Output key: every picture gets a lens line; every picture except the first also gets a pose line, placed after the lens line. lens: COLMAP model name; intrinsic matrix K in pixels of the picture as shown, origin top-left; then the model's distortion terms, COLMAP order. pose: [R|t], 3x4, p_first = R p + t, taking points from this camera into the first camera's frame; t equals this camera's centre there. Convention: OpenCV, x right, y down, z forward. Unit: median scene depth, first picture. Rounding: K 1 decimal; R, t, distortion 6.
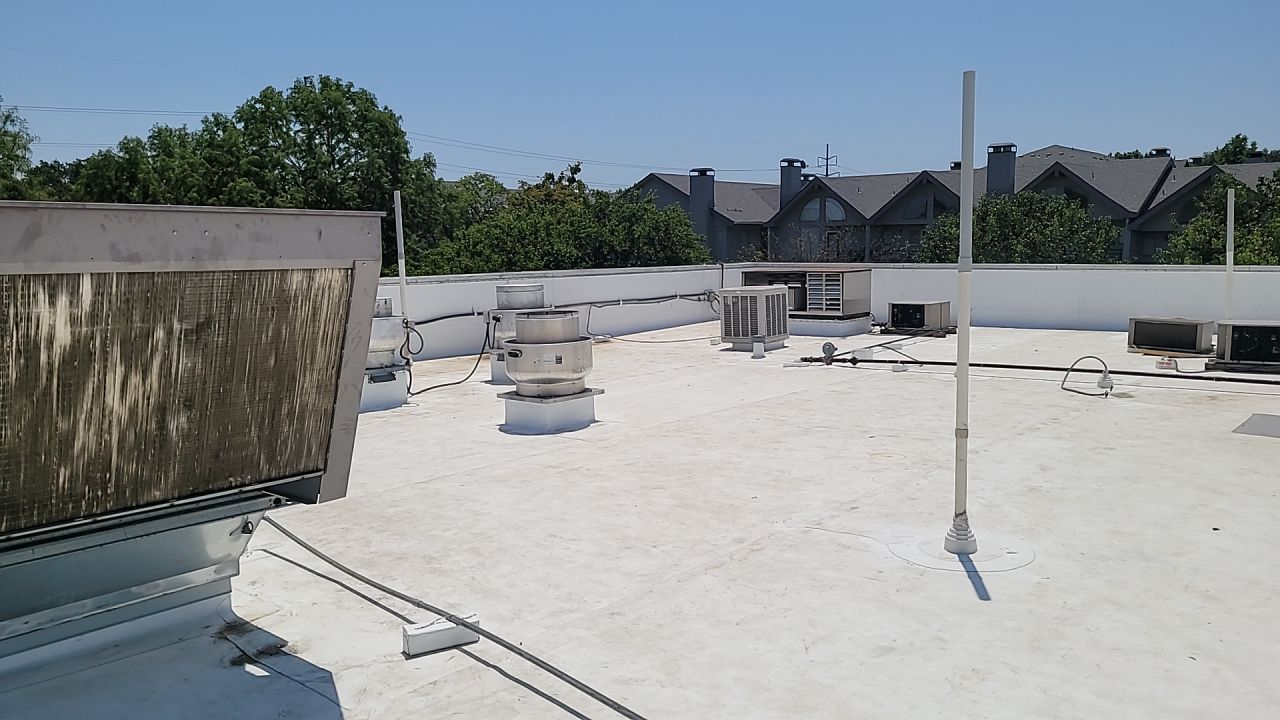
lens RADIAL K [[963.9, 0, 639.0], [0, 963.9, 355.3], [0, 0, 1]] dist [0.057213, -0.043582]
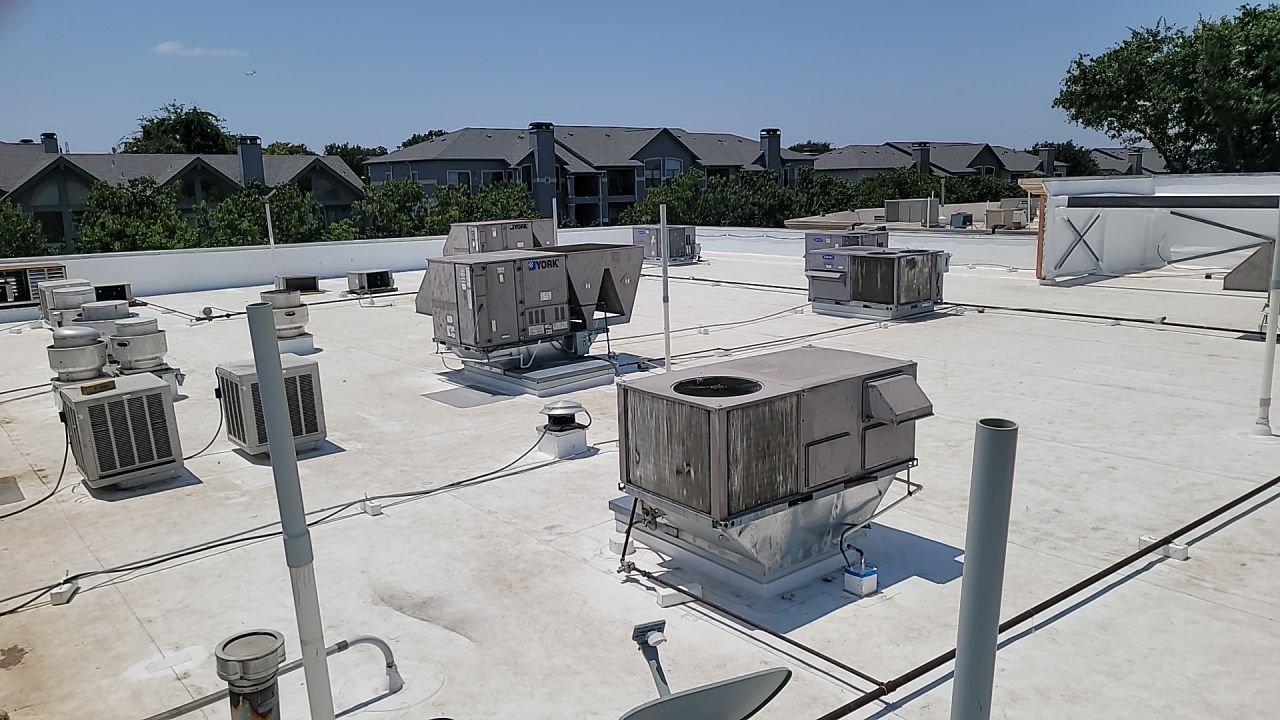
lens RADIAL K [[963.9, 0, 646.9], [0, 963.9, 364.6], [0, 0, 1]] dist [0.057213, -0.043582]
pose [[0.176744, -0.175104, 0.968556, -1.068517], [0.136007, 0.978953, 0.152164, -0.056860], [-0.974815, 0.104837, 0.196839, -0.009377]]
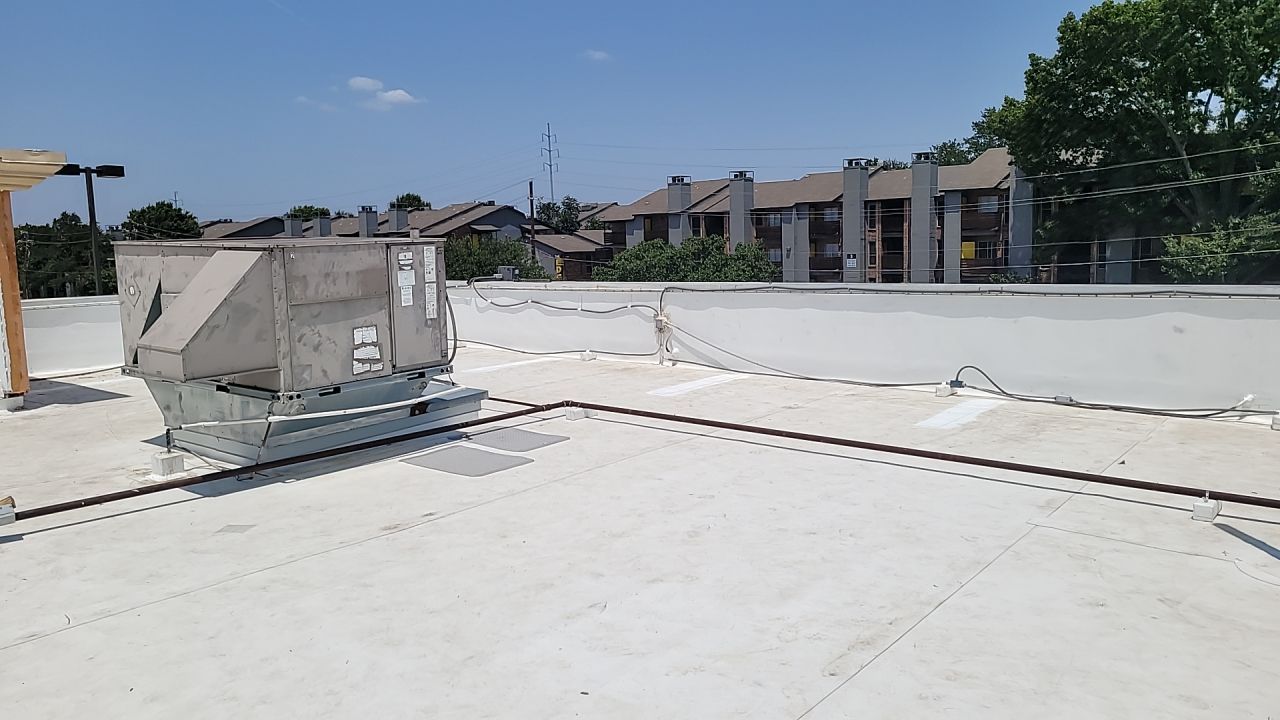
lens RADIAL K [[963.9, 0, 647.9], [0, 963.9, 344.4], [0, 0, 1]] dist [0.057213, -0.043582]
pose [[-0.997712, 0.042769, -0.052365, -0.156266], [0.030004, 0.974136, 0.223961, 0.004772], [0.060589, 0.221877, -0.973190, -0.012275]]
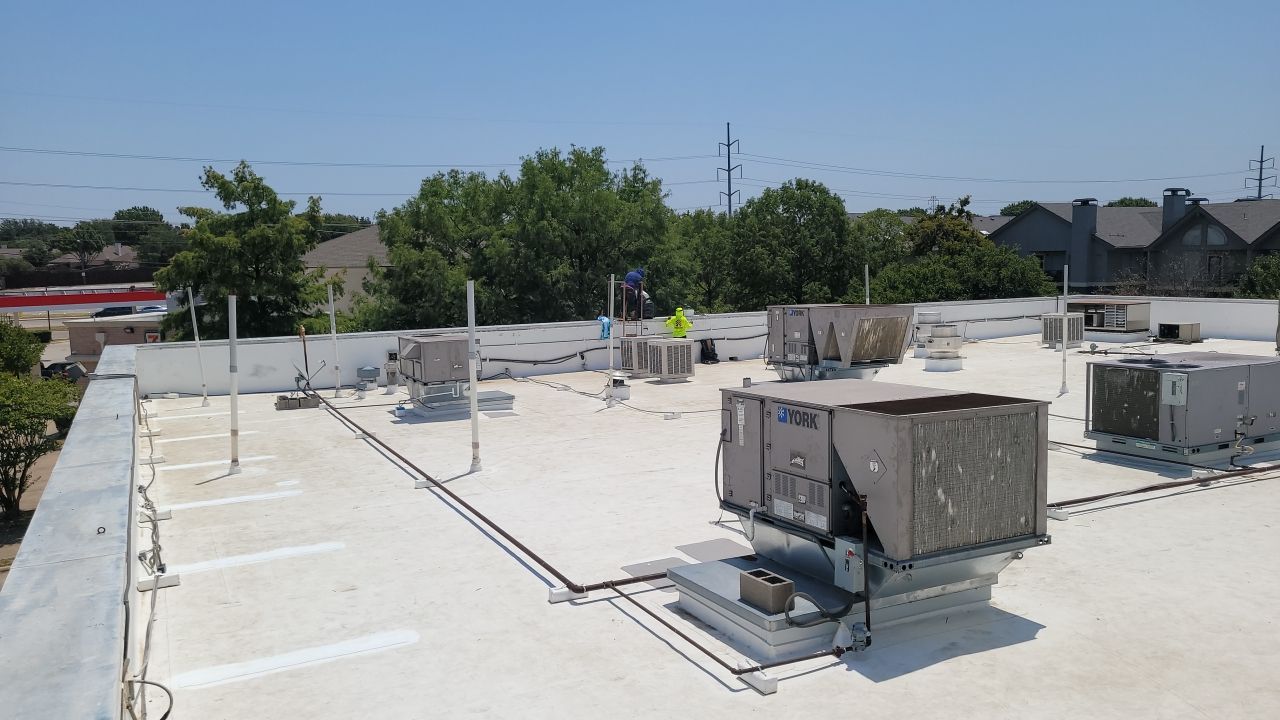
lens RADIAL K [[963.9, 0, 643.2], [0, 963.9, 364.6], [0, 0, 1]] dist [0.057213, -0.043582]
pose [[0.927490, 0.033828, -0.372315, 0.074280], [-0.034339, 0.999396, 0.005259, 0.043386], [0.372269, 0.007907, 0.928091, -1.002957]]
